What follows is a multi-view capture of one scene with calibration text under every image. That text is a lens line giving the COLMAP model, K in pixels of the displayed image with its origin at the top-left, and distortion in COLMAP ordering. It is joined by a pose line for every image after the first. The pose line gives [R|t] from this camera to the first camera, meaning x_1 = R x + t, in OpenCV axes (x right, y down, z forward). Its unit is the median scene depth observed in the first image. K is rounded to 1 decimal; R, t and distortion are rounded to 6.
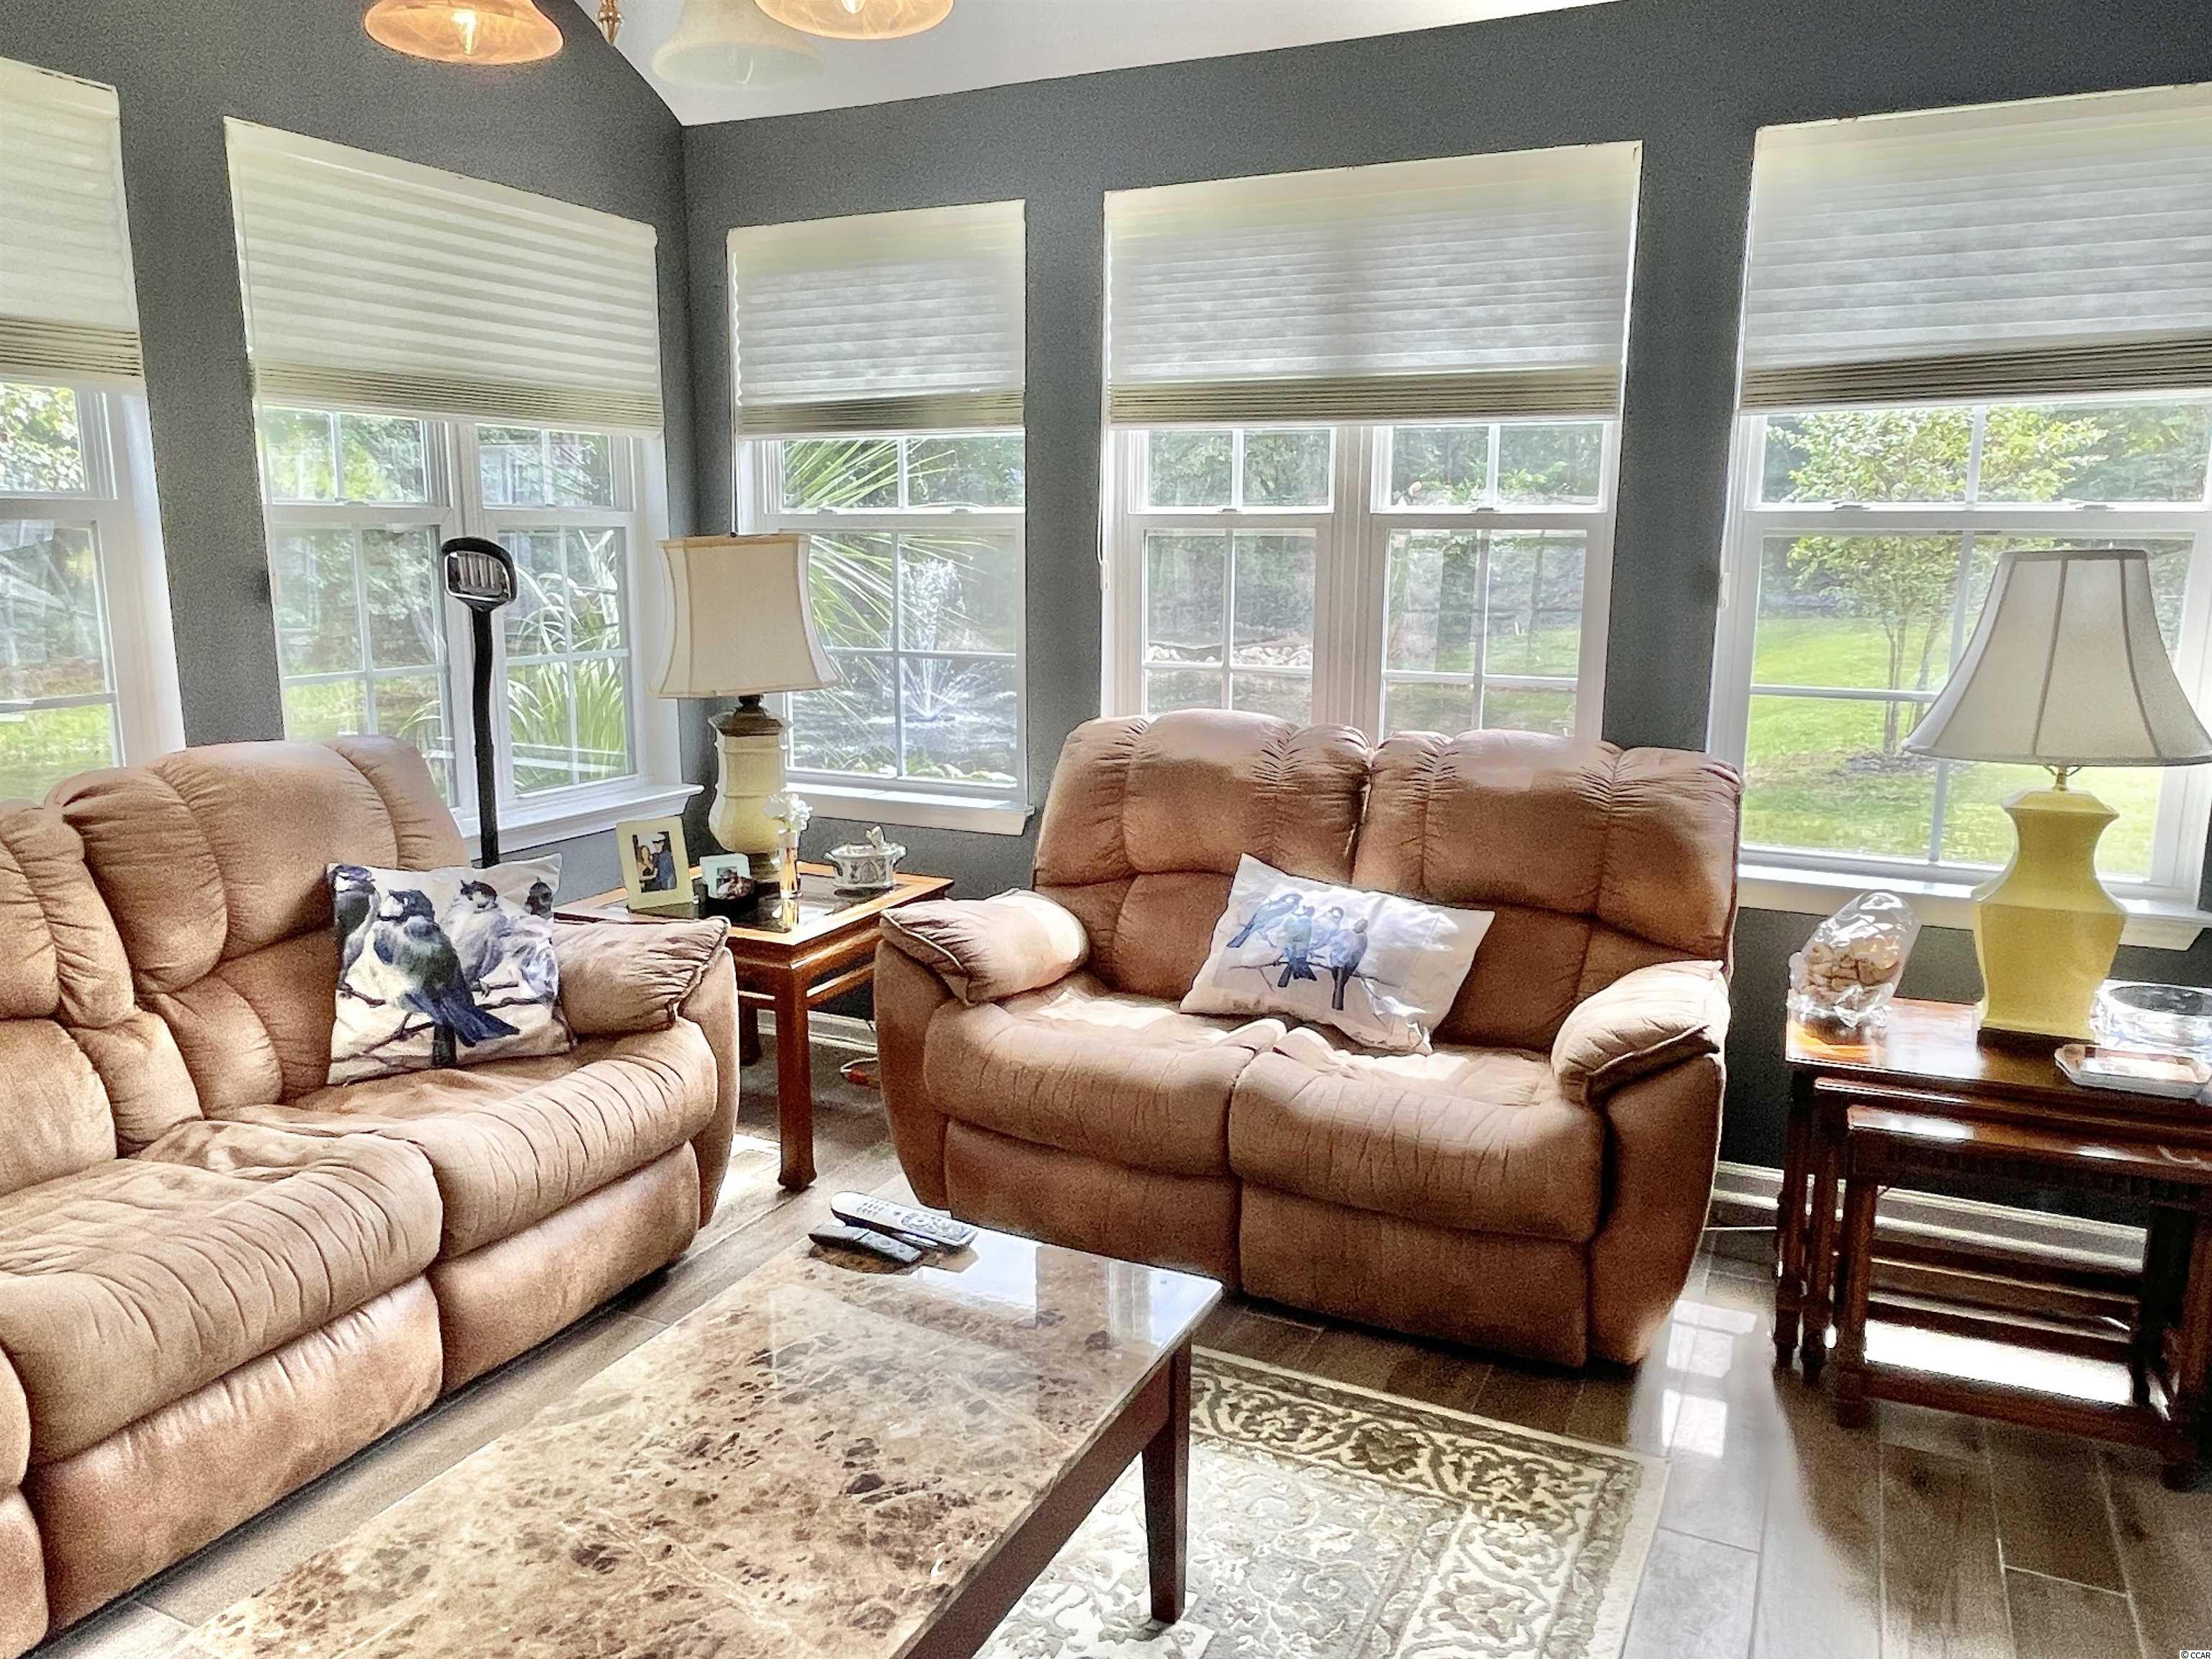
lens RADIAL K [[1573.6, 0, 1115.1], [0, 1573.6, 827.2], [0, 0, 1]] dist [0.000941, -0.000176]
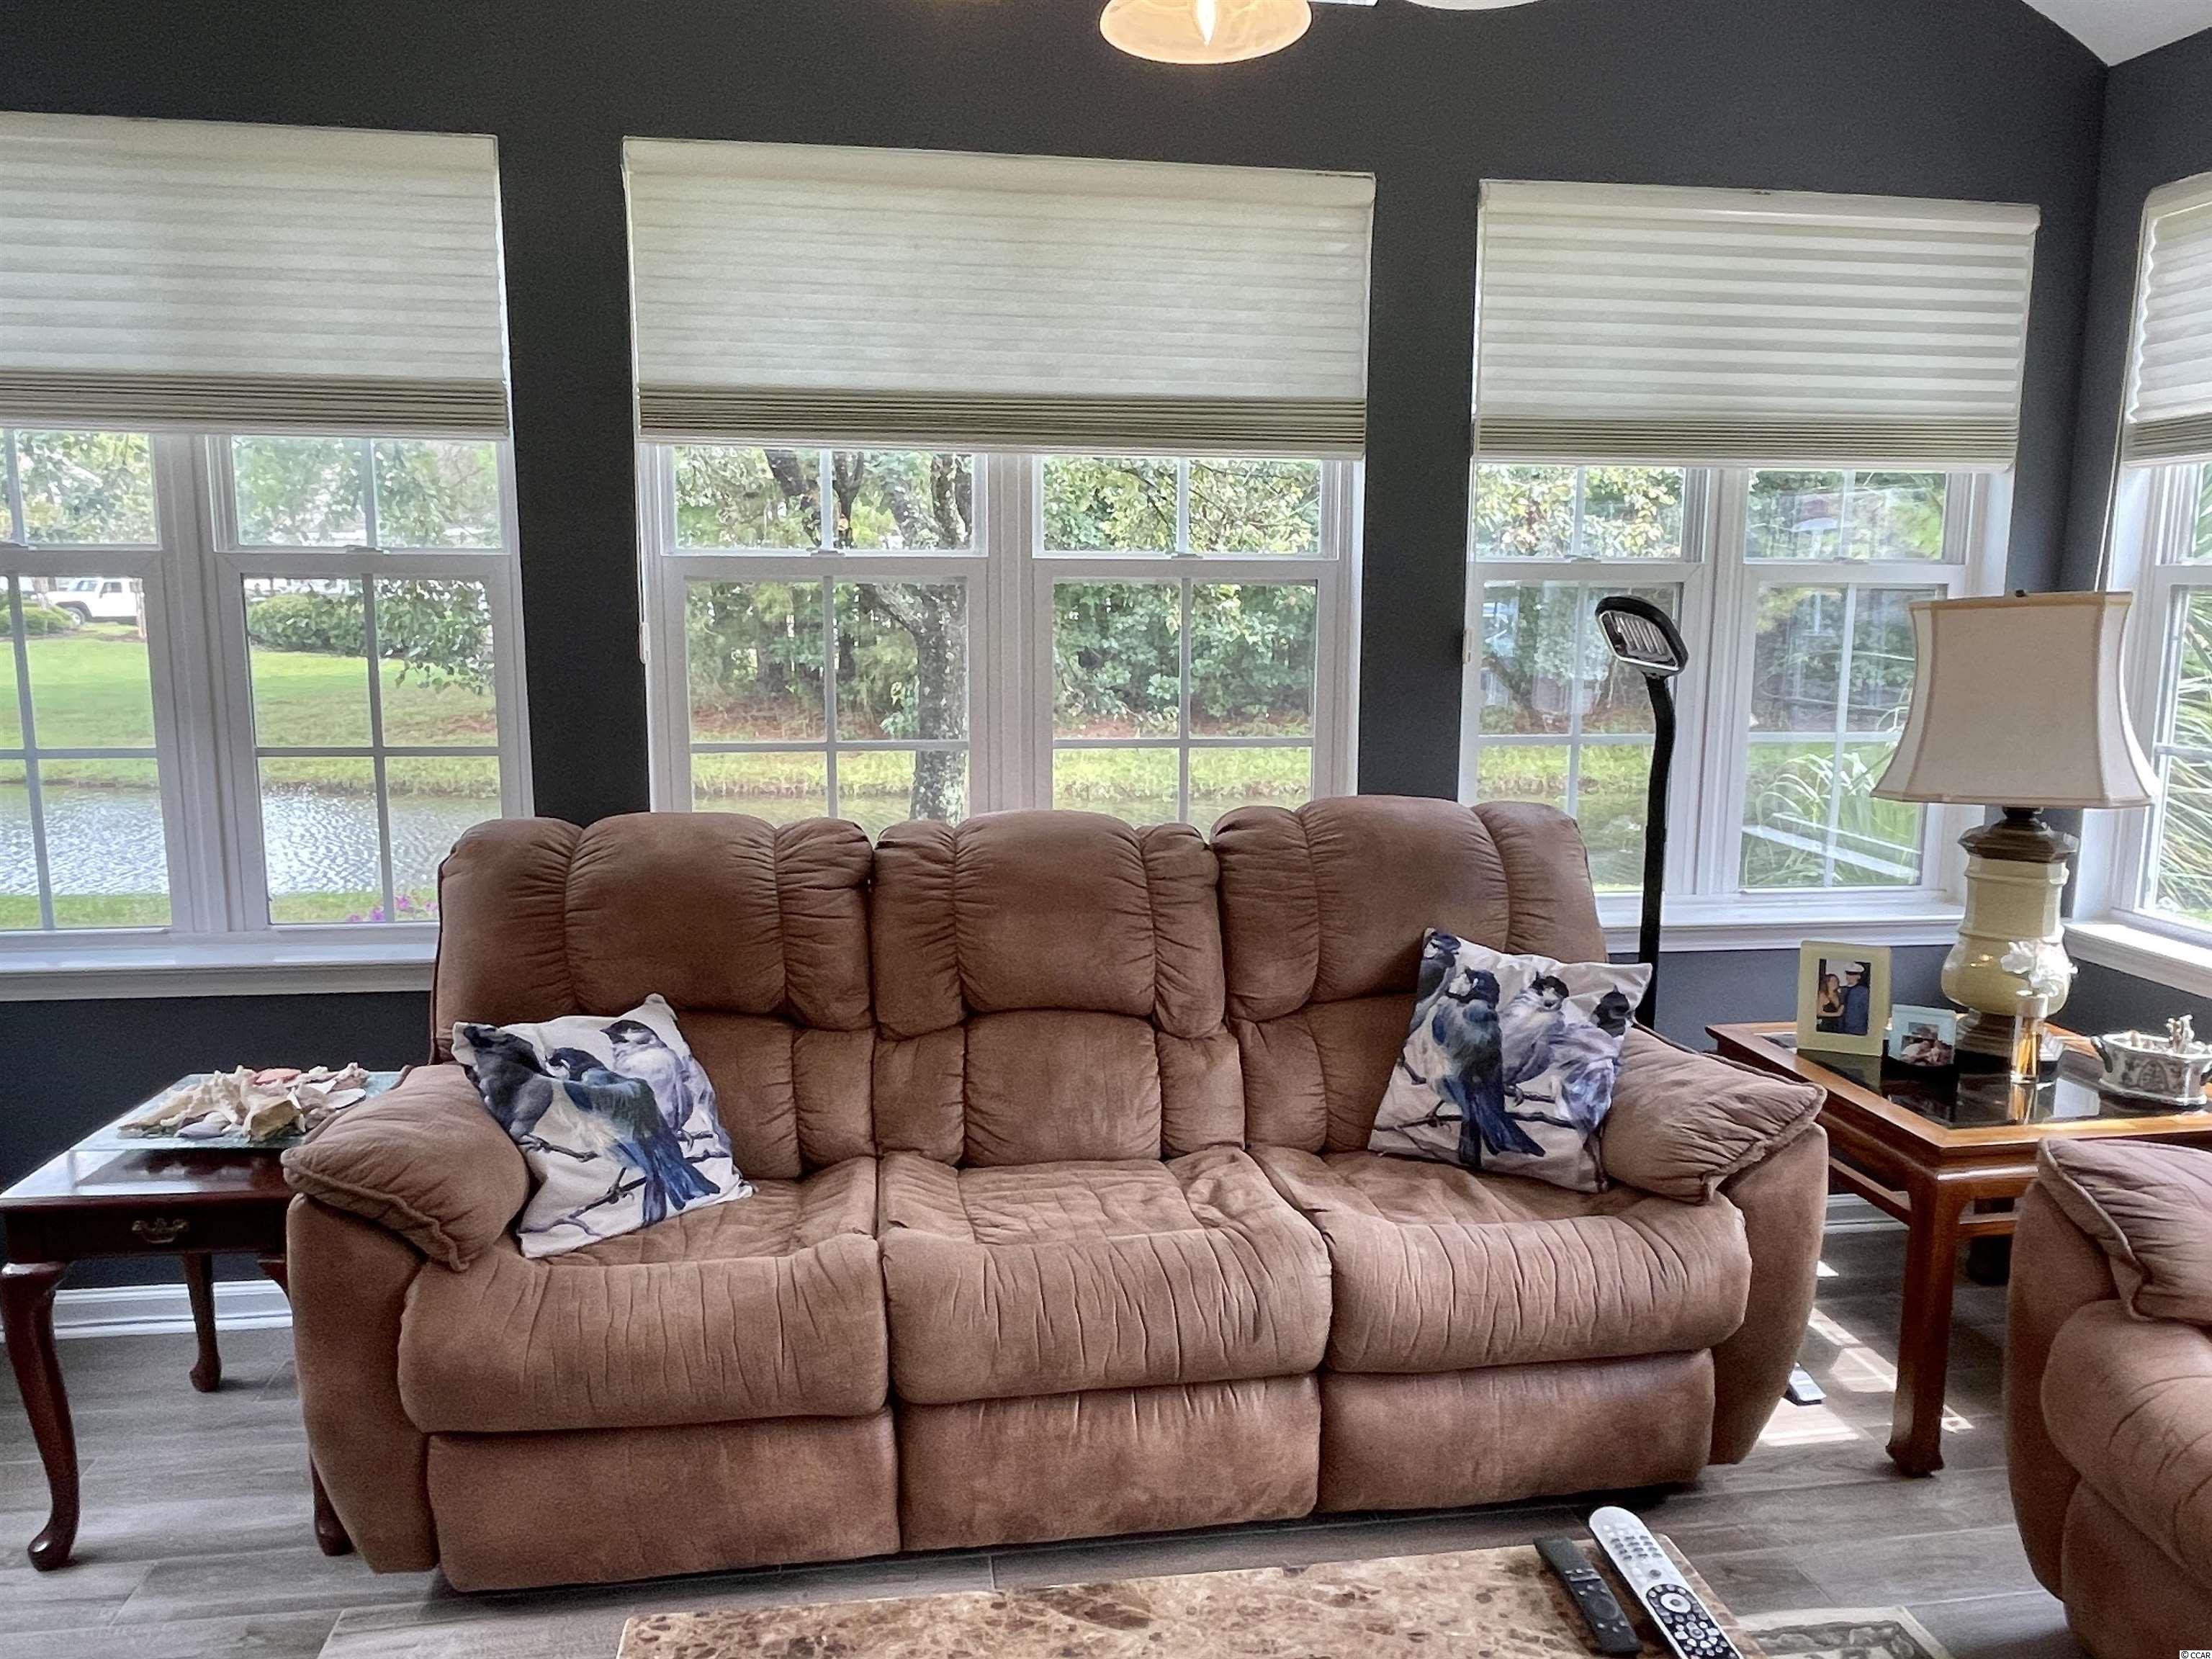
lens RADIAL K [[1562.0, 0, 1098.8], [0, 1562.0, 836.4], [0, 0, 1]] dist [-0.001288, -0.000968]
pose [[0.557170, 0.126634, -0.820686, 0.175422], [-0.153850, 0.986936, 0.047836, -0.048307], [0.816022, 0.099610, 0.569374, 0.282017]]
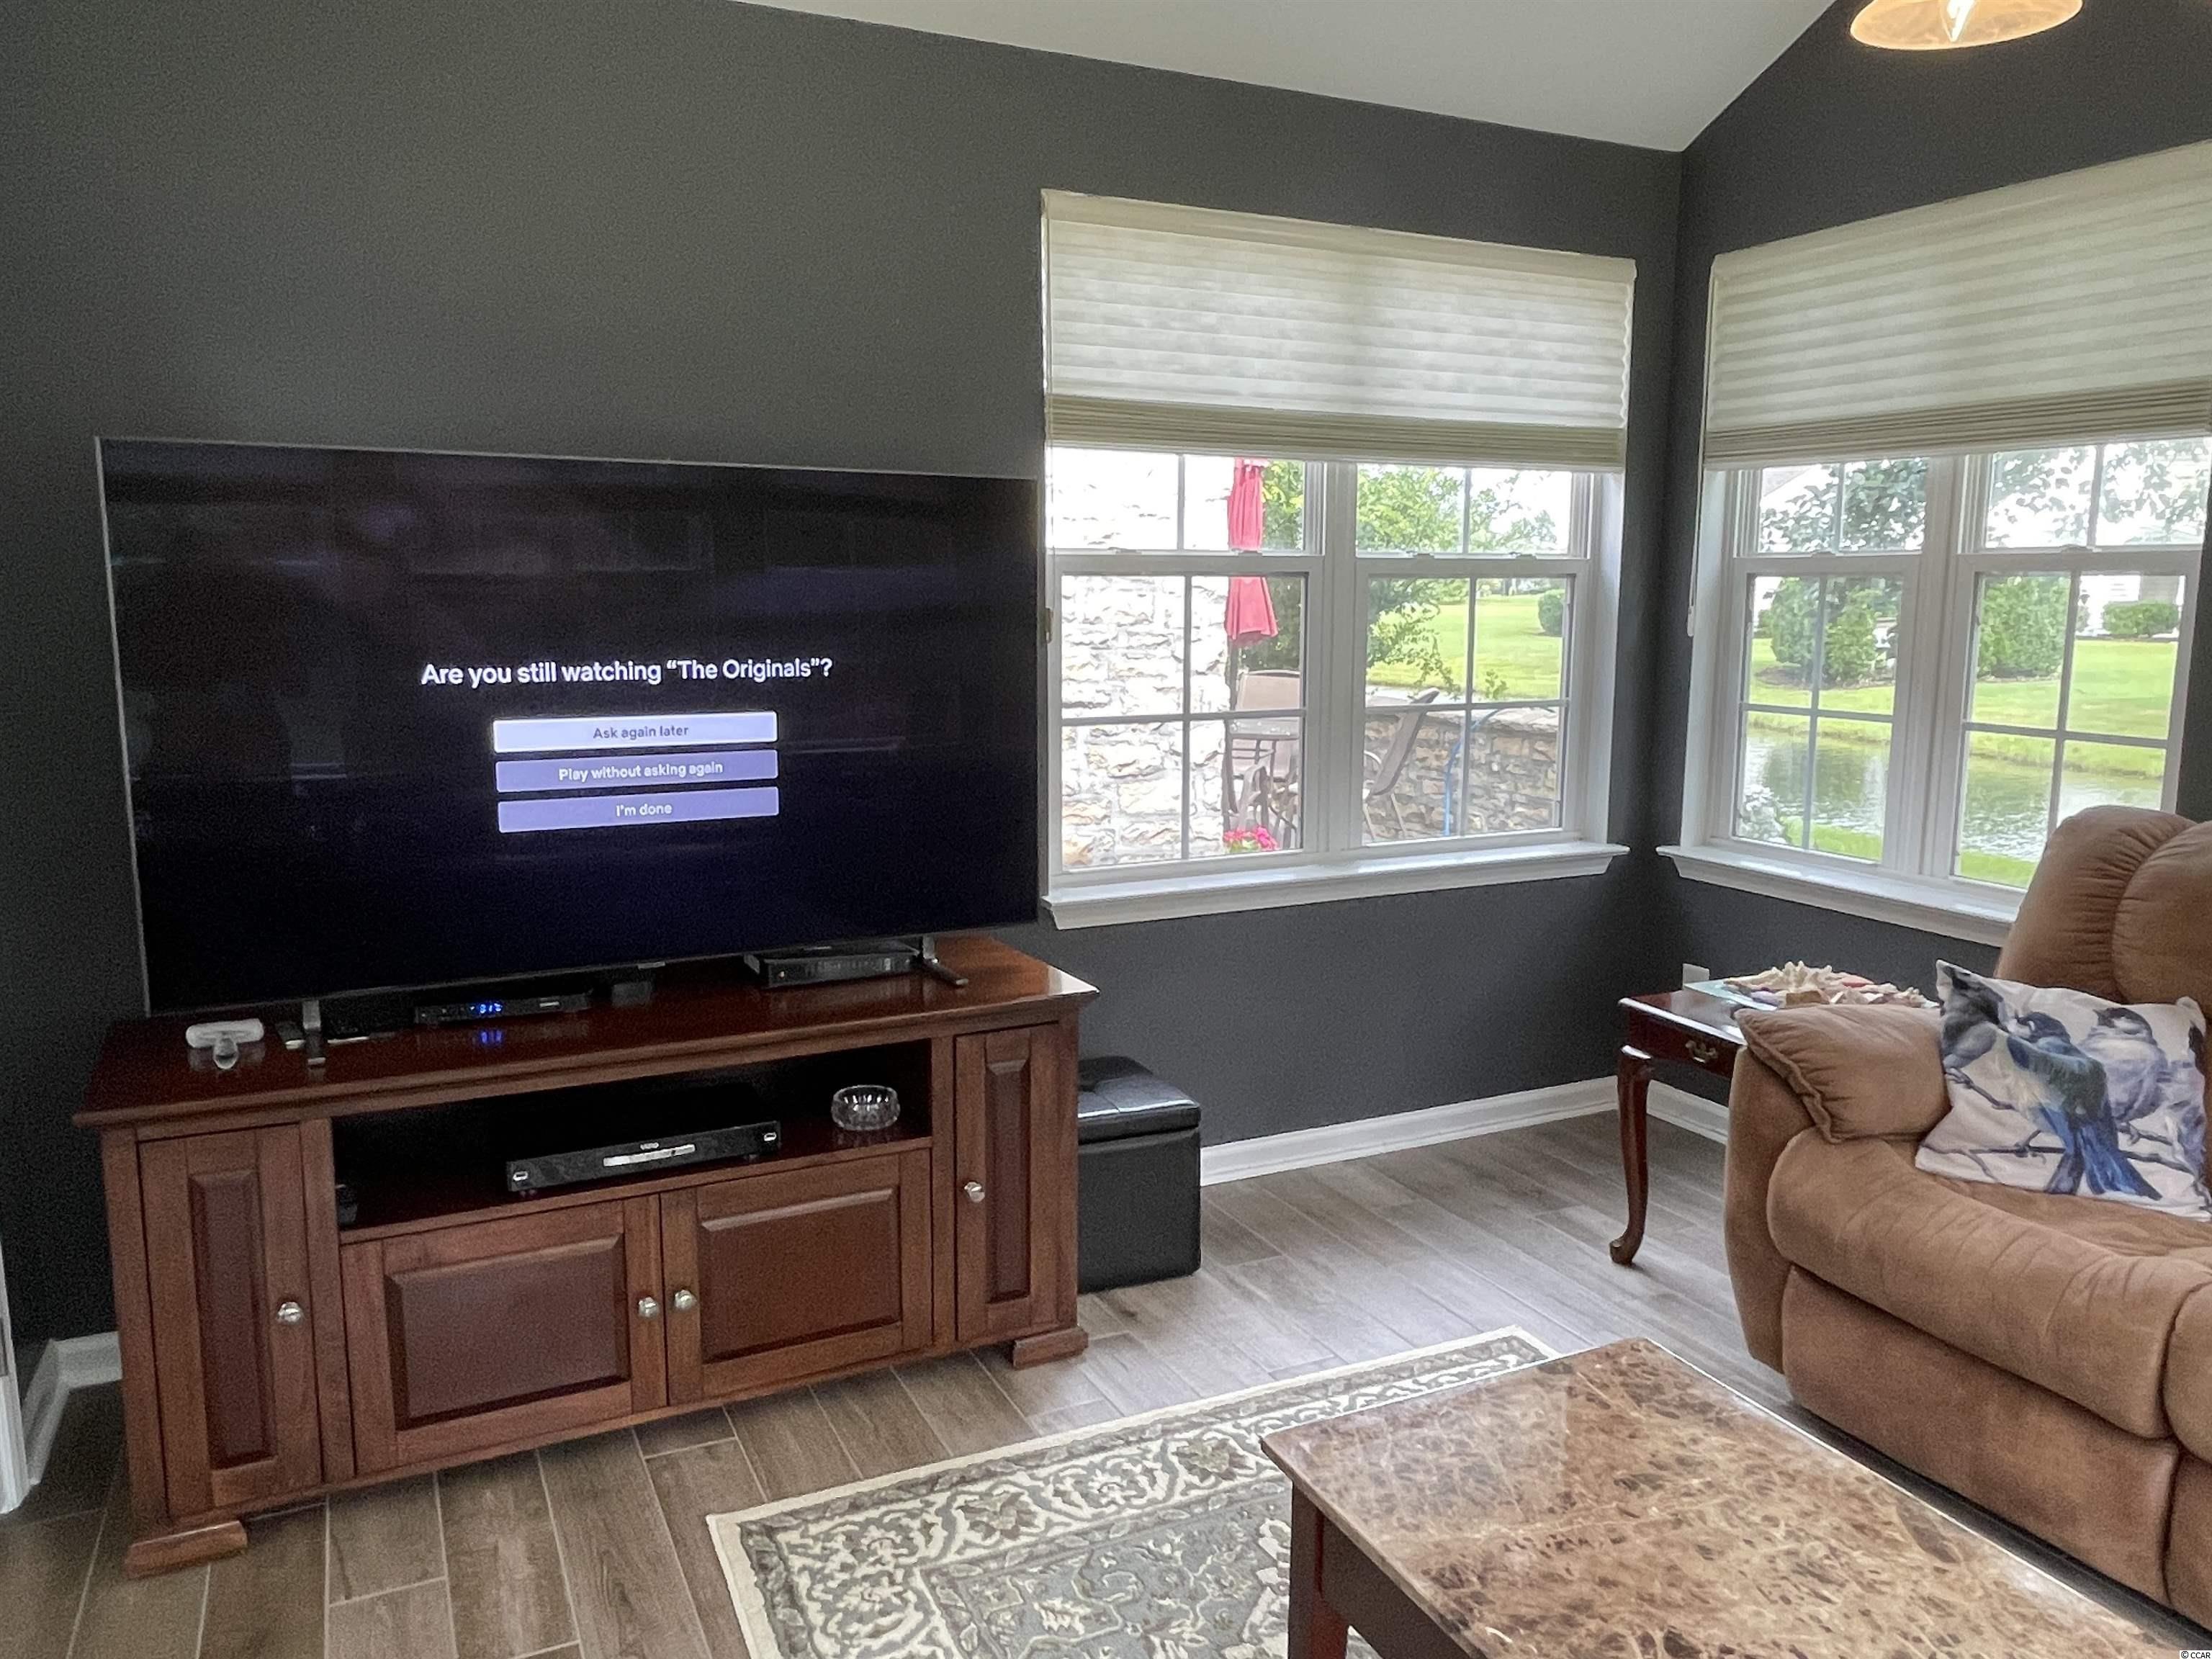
lens RADIAL K [[1573.6, 0, 1115.1], [0, 1573.6, 827.2], [0, 0, 1]] dist [0.000941, -0.000176]
pose [[-0.622043, 0.111129, -0.775057, 0.349974], [-0.148252, 0.955255, 0.255950, -0.102950], [0.768820, 0.274115, -0.577734, 0.606761]]
